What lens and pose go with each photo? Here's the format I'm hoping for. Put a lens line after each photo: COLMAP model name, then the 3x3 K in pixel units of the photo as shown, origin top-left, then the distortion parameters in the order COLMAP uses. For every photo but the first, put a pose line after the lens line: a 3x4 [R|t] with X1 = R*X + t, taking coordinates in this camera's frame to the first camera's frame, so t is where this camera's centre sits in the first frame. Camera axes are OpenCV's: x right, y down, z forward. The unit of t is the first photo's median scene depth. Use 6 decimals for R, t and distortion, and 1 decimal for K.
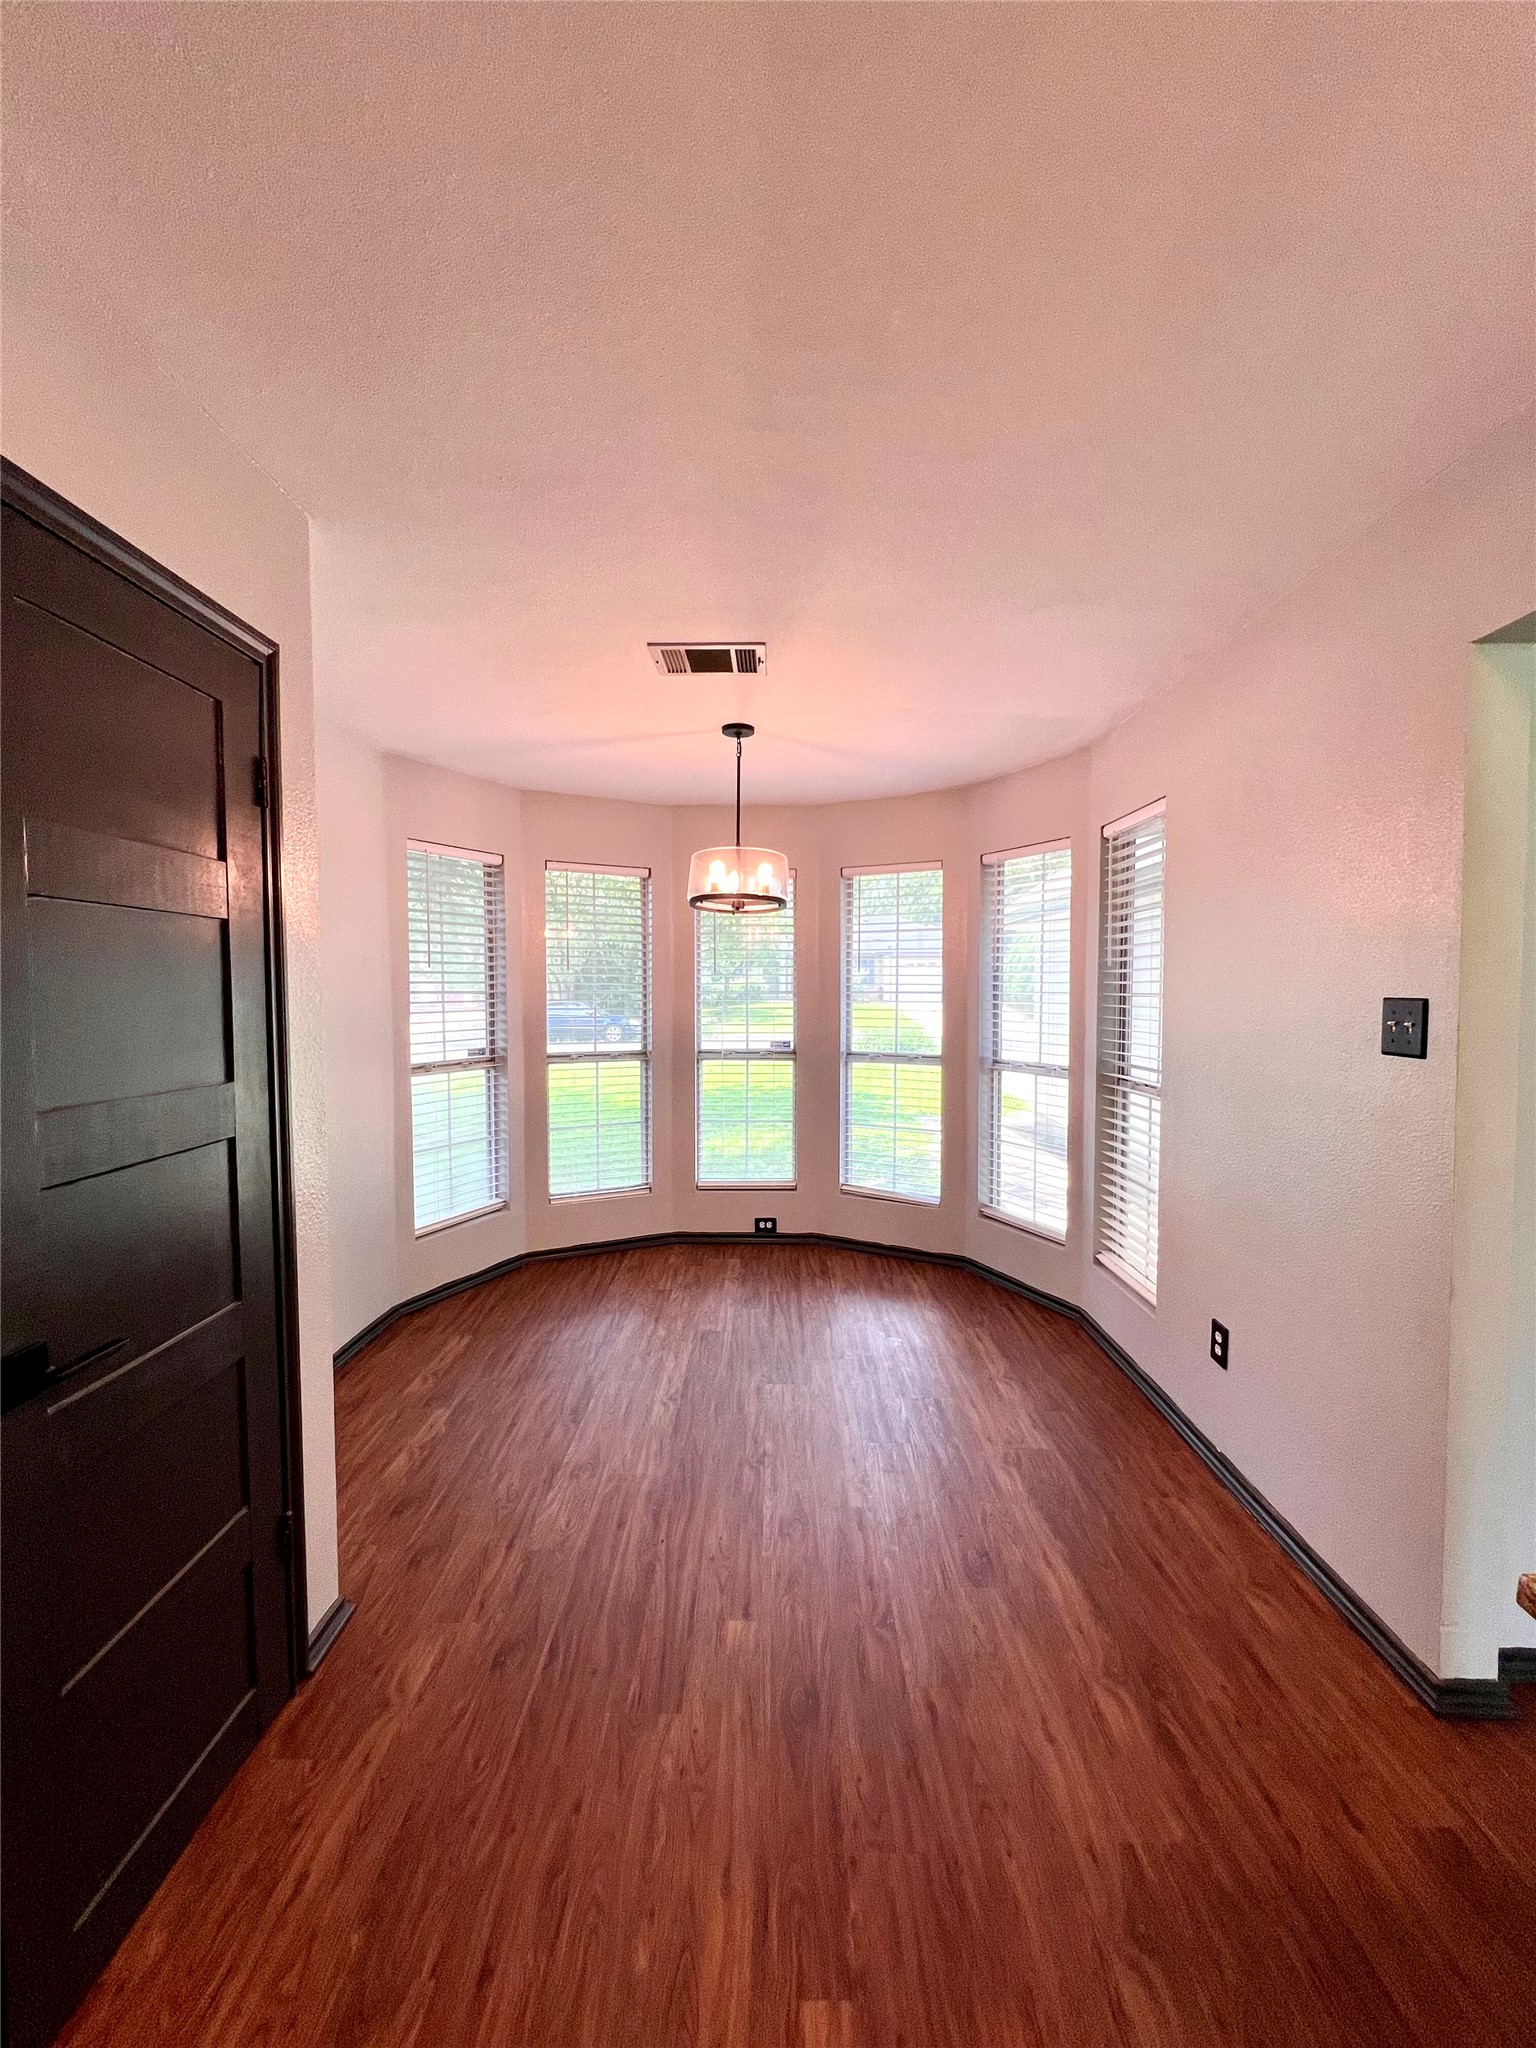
lens RADIAL K [[832.9, 0, 756.5], [0, 832.9, 1028.9], [0, 0, 1]] dist [-0.000625, 0.000334]
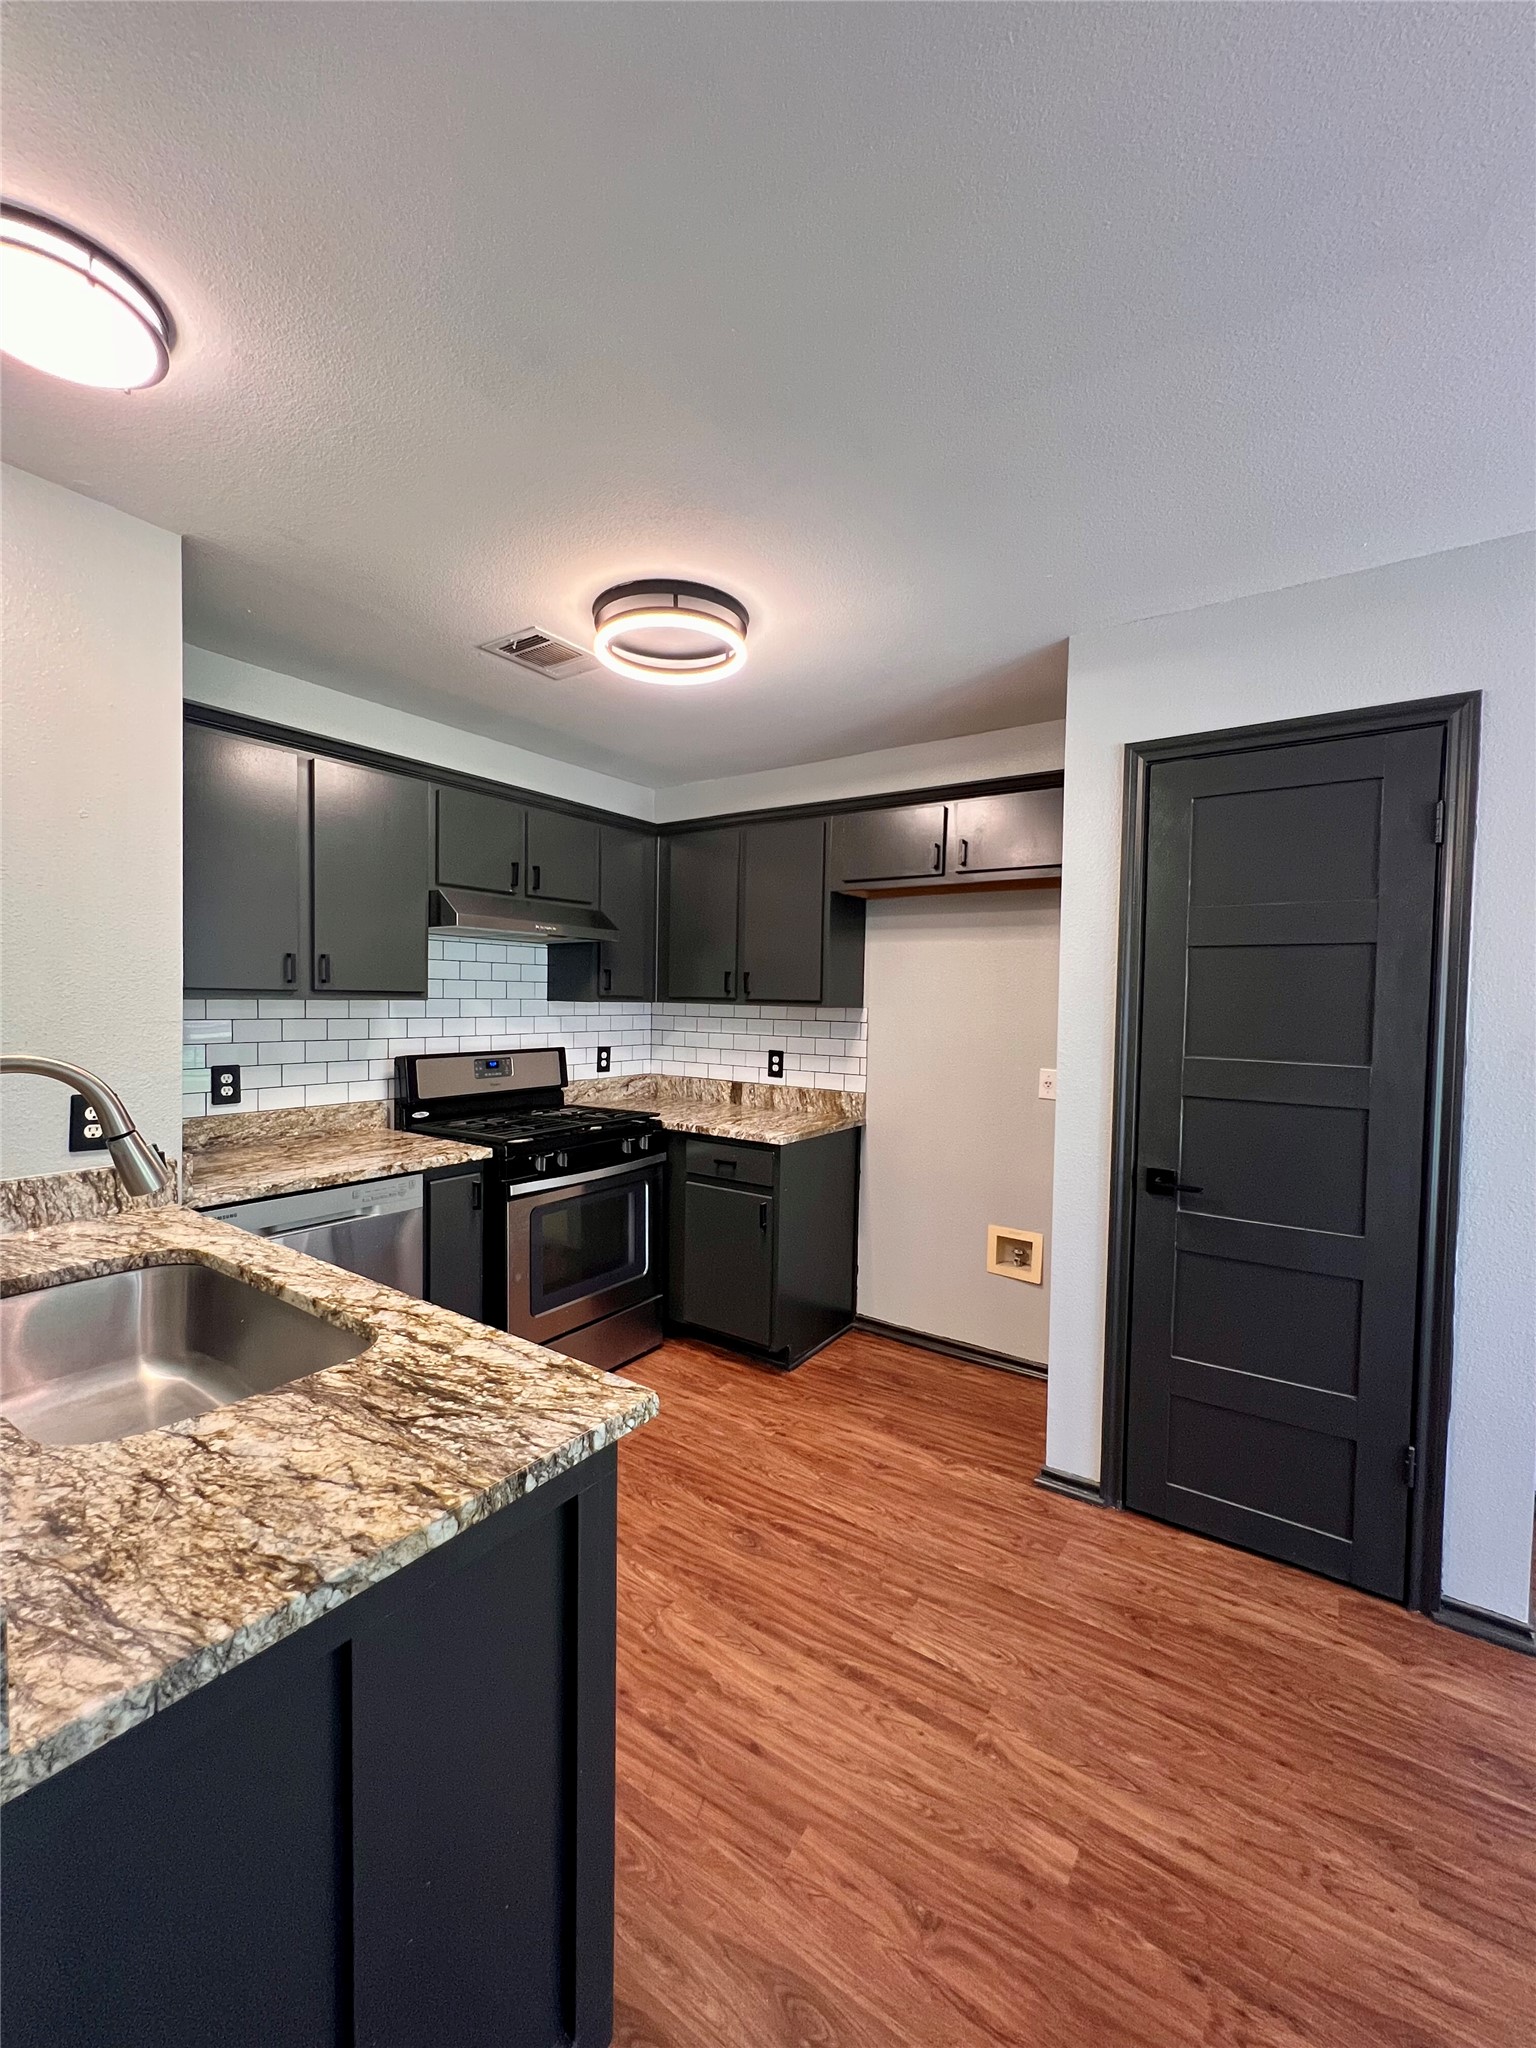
lens RADIAL K [[825.2, 0, 763.5], [0, 825.2, 1024.7], [0, 0, 1]] dist [0.000771, -0.000239]
pose [[-0.554764, 0.019478, -0.831779, 0.734440], [-0.059774, 0.996210, 0.063195, -0.017413], [0.829857, 0.084777, -0.551497, 0.696311]]
